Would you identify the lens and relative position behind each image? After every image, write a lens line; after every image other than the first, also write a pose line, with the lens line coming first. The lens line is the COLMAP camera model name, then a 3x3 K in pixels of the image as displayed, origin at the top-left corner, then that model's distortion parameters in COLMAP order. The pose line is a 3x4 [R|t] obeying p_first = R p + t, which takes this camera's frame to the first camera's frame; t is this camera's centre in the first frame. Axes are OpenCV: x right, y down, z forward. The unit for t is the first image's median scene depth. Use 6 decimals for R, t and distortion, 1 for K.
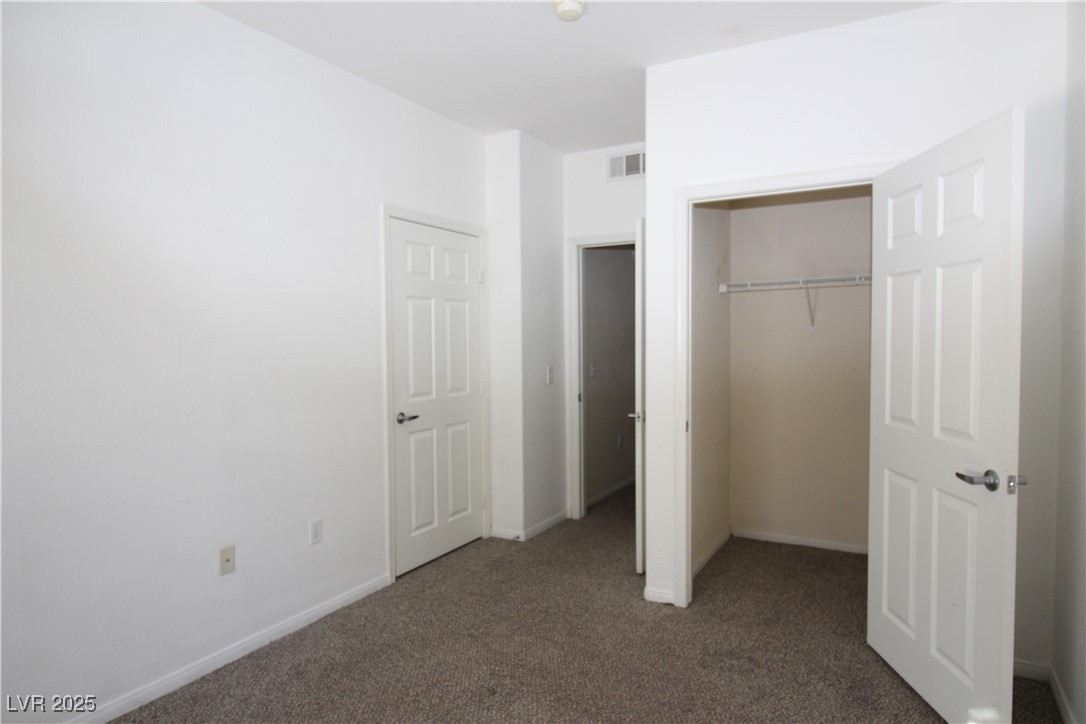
lens RADIAL K [[643.9, 0, 547.9], [0, 643.9, 362.4], [0, 0, 1]] dist [0.009781, -0.014493]
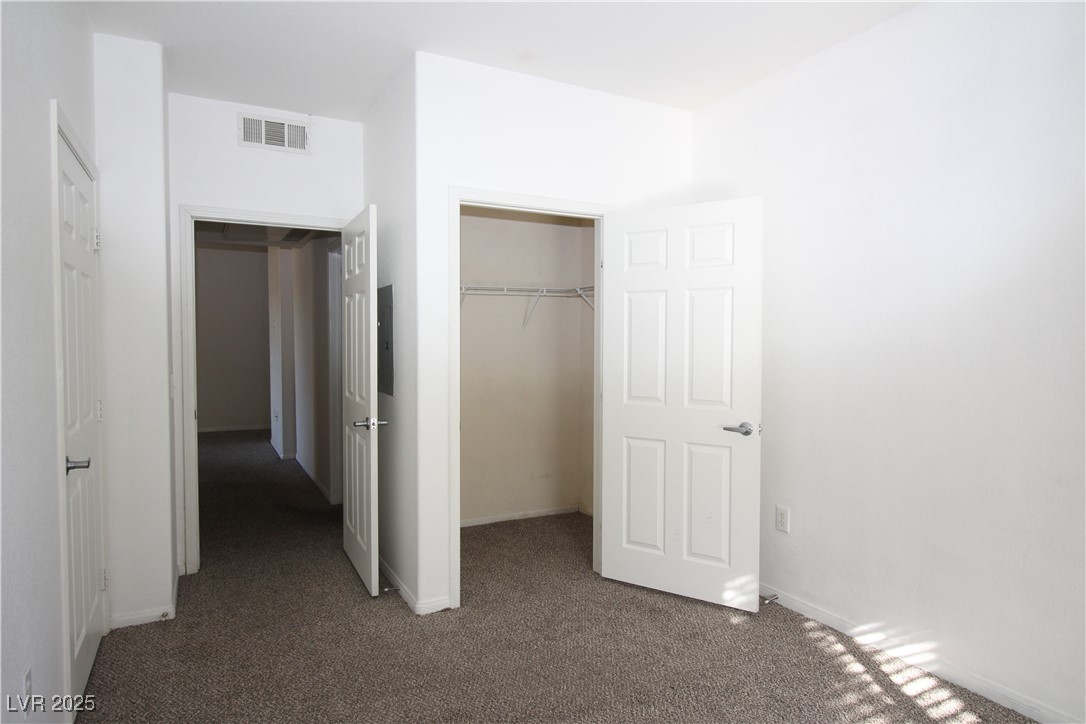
lens RADIAL K [[643.9, 0, 547.9], [0, 643.9, 362.4], [0, 0, 1]] dist [0.009781, -0.014493]
pose [[0.543559, -0.021077, 0.839106, -0.555960], [0.027018, 0.999606, 0.007607, -0.002963], [-0.838936, 0.018536, 0.543915, 0.340717]]
